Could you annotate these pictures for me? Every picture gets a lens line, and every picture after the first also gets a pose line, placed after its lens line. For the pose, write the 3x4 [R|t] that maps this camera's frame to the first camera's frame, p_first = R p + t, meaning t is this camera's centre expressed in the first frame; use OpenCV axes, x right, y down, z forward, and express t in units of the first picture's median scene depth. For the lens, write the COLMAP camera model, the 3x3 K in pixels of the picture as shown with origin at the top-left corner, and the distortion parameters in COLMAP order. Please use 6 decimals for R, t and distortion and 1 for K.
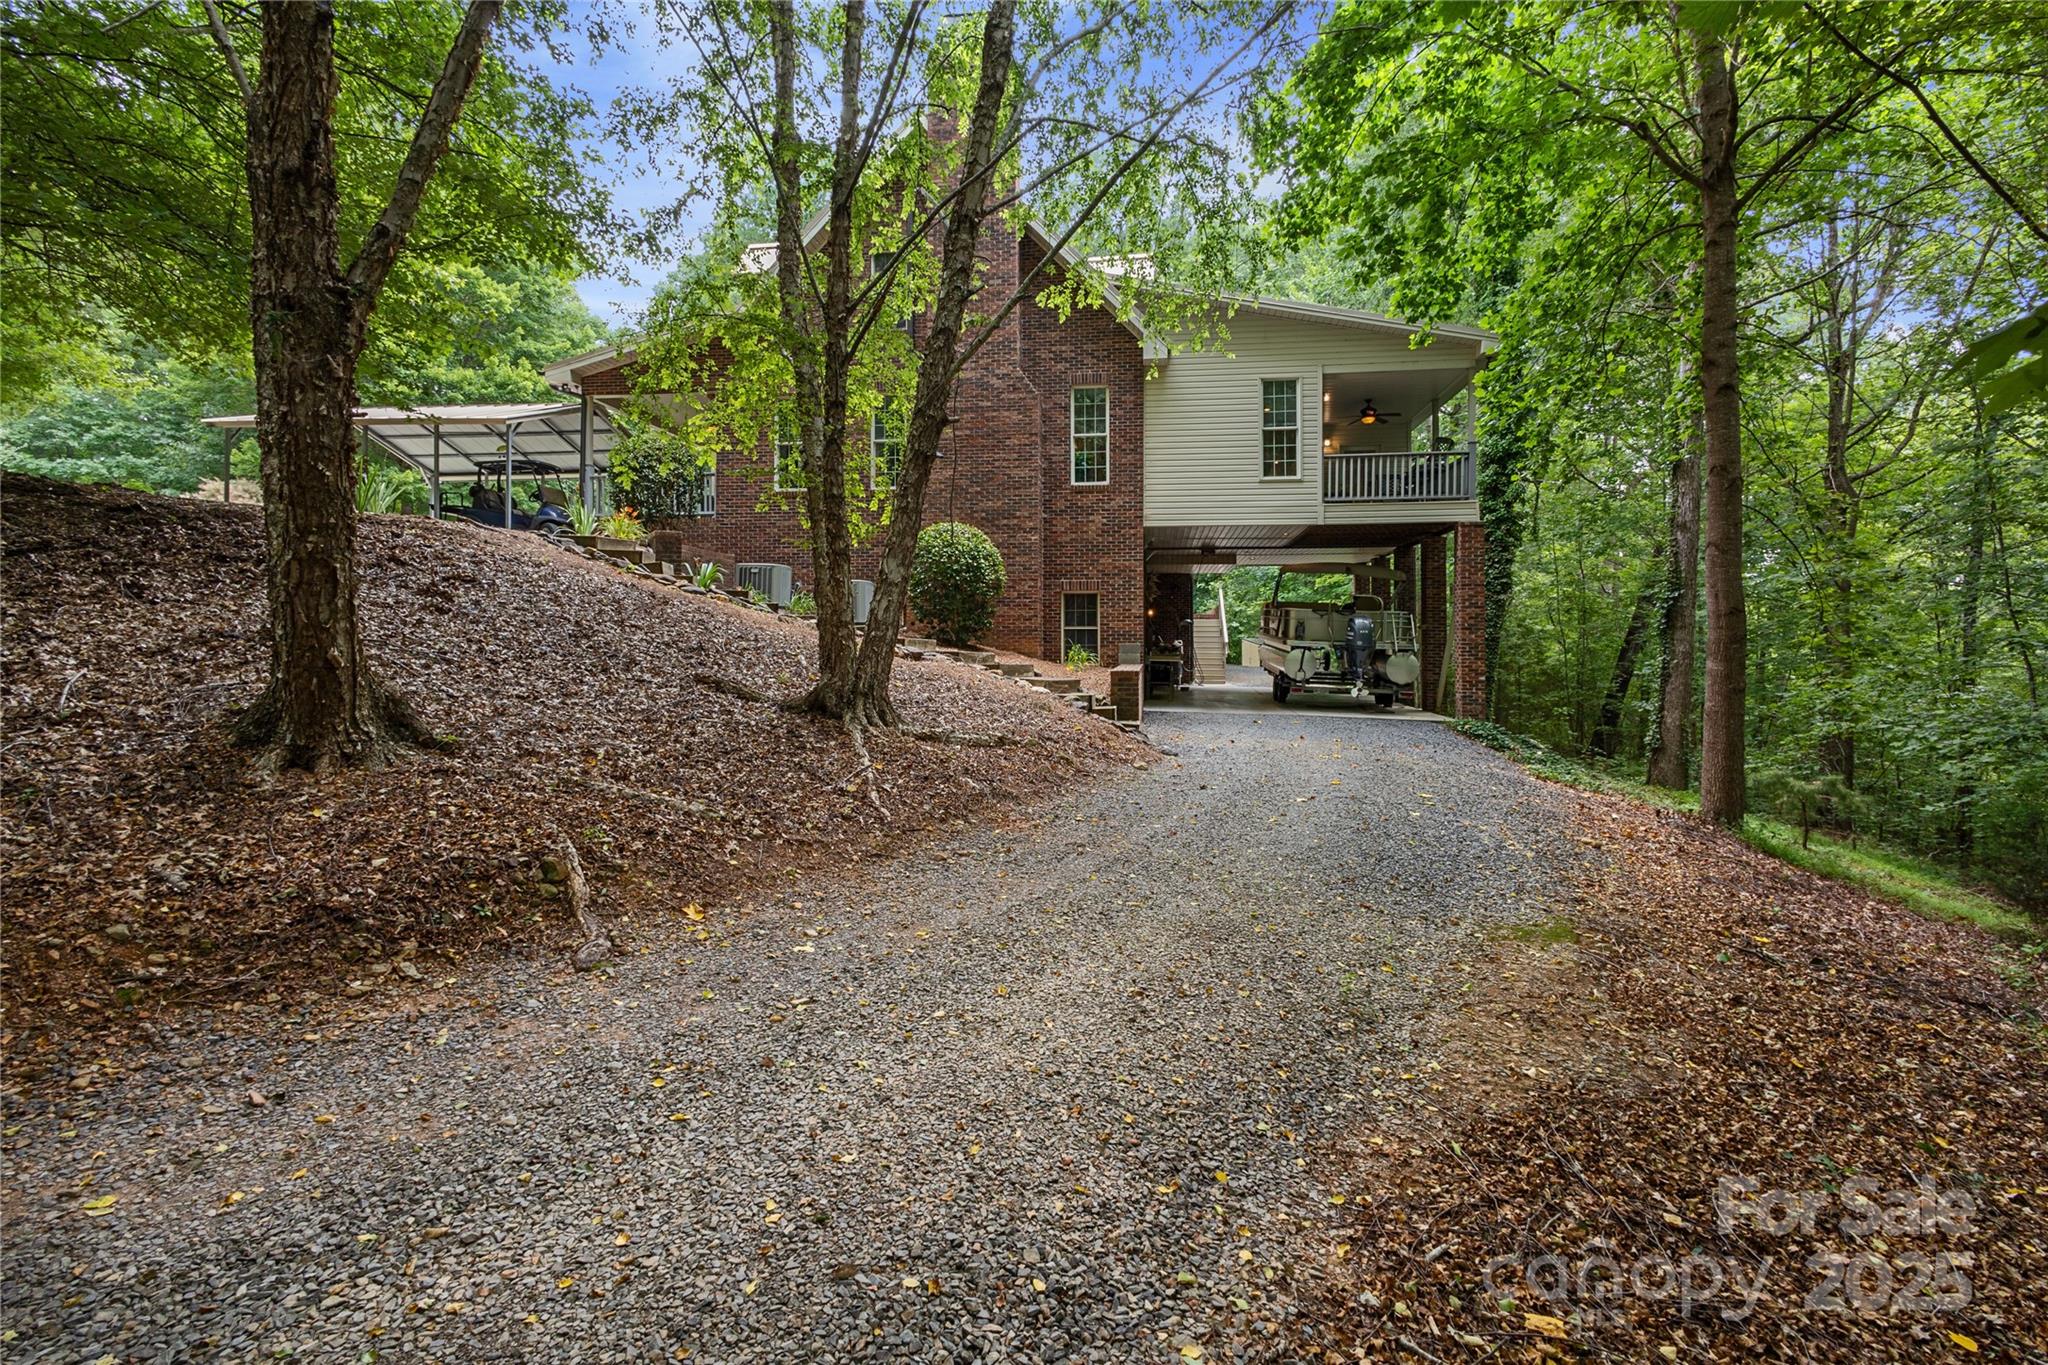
lens RADIAL K [[990.7, 0, 1020.4], [0, 990.7, 618.5], [0, 0, 1]] dist [0.016681, -0.004902]
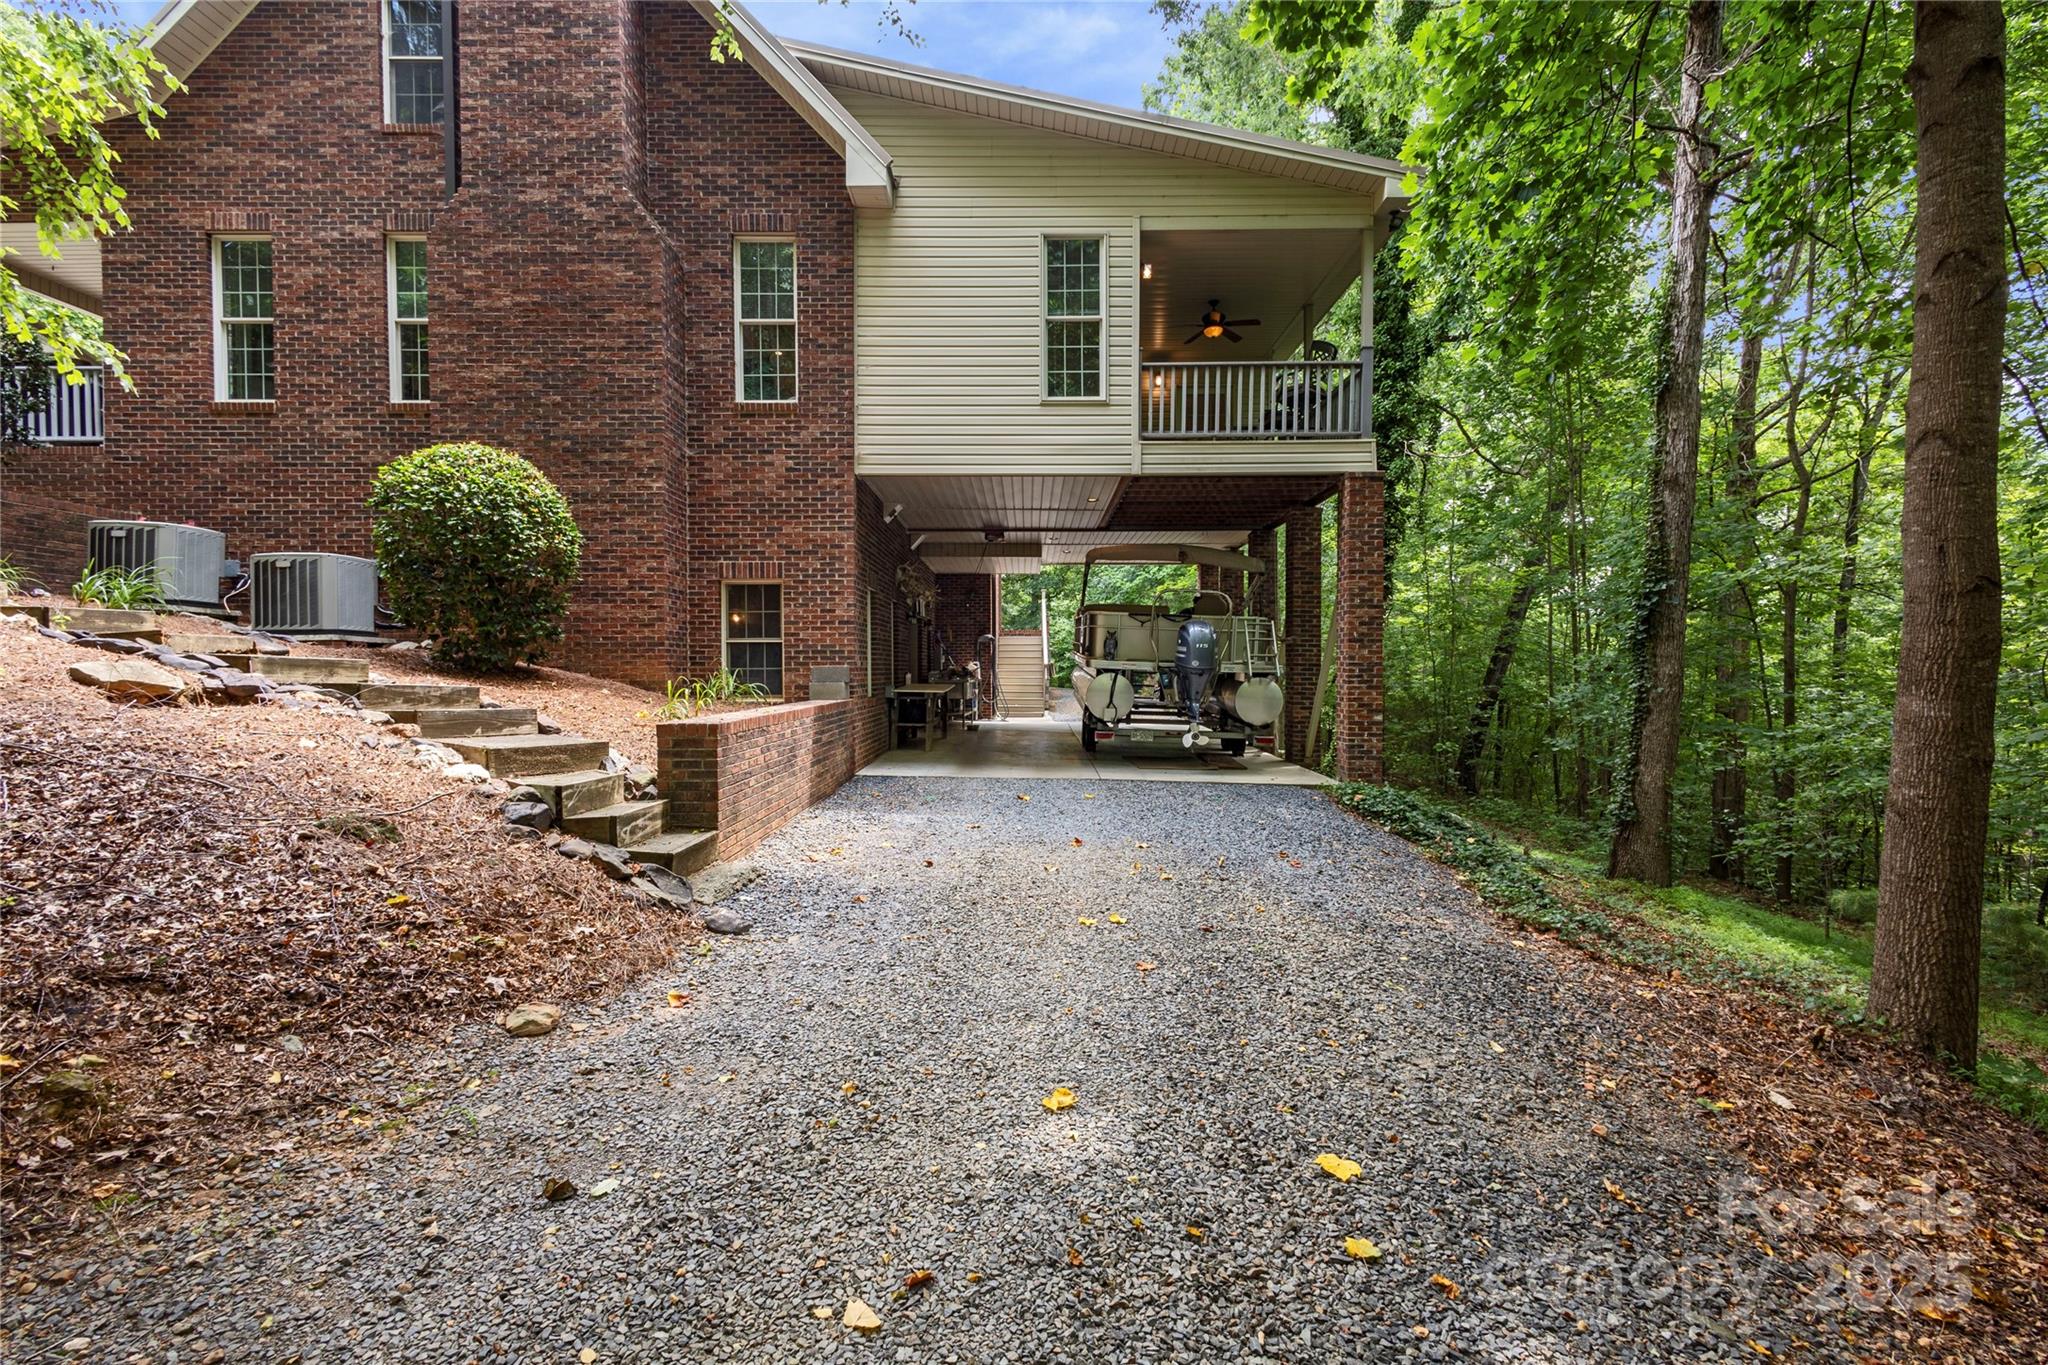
lens RADIAL K [[990.7, 0, 1023.3], [0, 990.7, 681.6], [0, 0, 1]] dist [0.016681, -0.004902]
pose [[0.990874, -0.005924, 0.134665, 0.142952], [0.000619, 0.999223, 0.039407, 0.010825], [-0.134793, -0.038964, 0.990107, 0.374293]]
